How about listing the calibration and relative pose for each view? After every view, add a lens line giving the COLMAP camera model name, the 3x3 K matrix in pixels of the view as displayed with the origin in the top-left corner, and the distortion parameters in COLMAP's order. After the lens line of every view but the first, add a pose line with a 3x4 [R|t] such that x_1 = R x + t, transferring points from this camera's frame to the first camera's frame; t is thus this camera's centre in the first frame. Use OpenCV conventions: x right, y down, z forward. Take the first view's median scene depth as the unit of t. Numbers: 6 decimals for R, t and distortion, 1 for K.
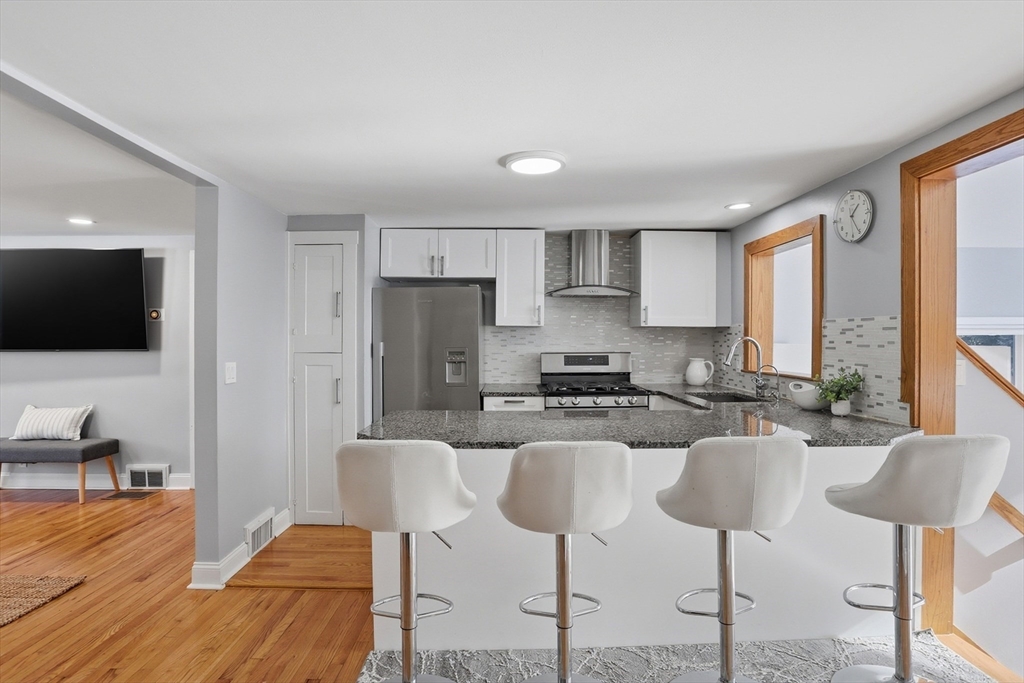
lens RADIAL K [[540.2, 0, 501.2], [0, 540.2, 334.6], [0, 0, 1]] dist [-0.081791, 0.039609]
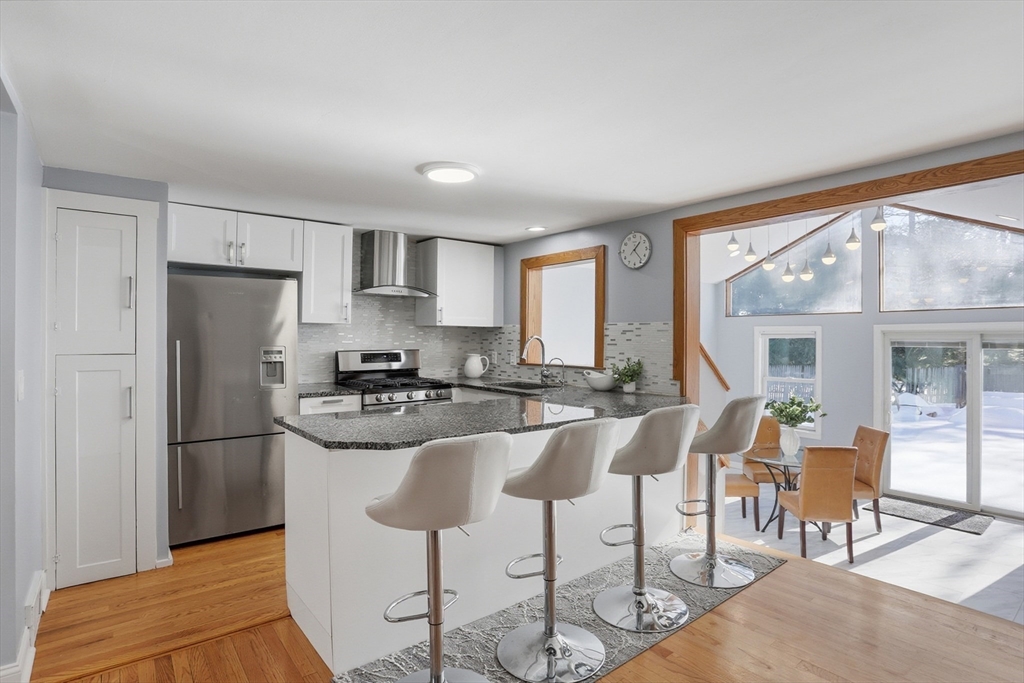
lens RADIAL K [[540.2, 0, 501.2], [0, 540.2, 334.6], [0, 0, 1]] dist [-0.081791, 0.039609]
pose [[0.788770, 0.004655, 0.614670, -0.344185], [-0.007702, 0.999968, 0.002311, -0.000569], [-0.614640, -0.006557, 0.788781, 0.060825]]
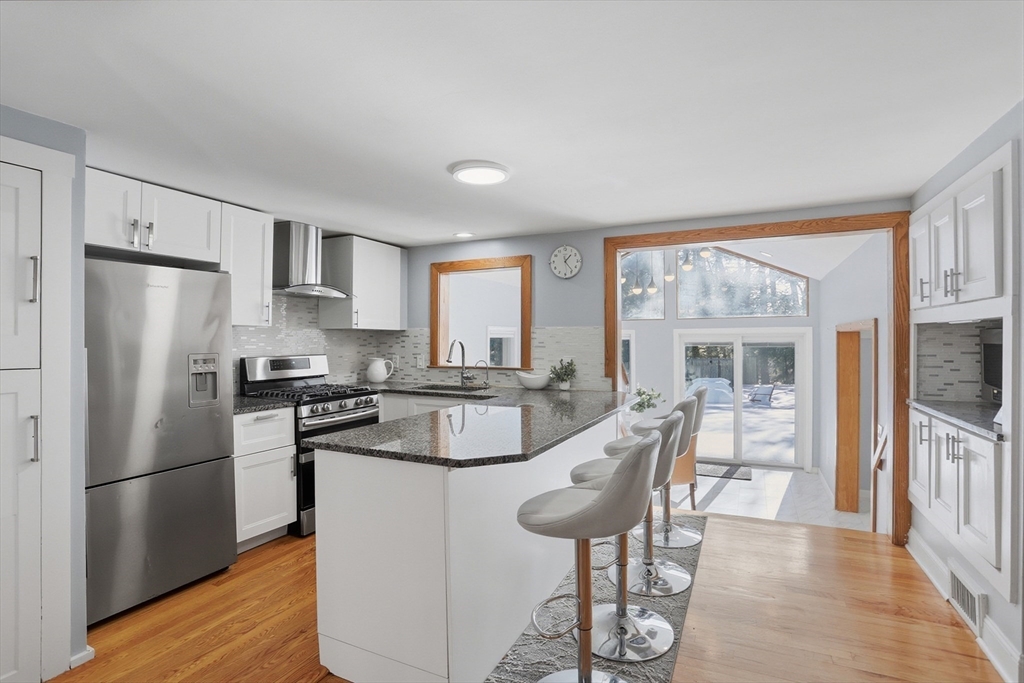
lens RADIAL K [[514.3, 0, 507.0], [0, 514.3, 334.4], [0, 0, 1]] dist [-0.086190, 0.041406]
pose [[0.429405, 0.006581, 0.903088, -0.544712], [-0.004967, 0.999976, -0.004926, -0.001173], [-0.903098, -0.002370, 0.429427, 0.351867]]
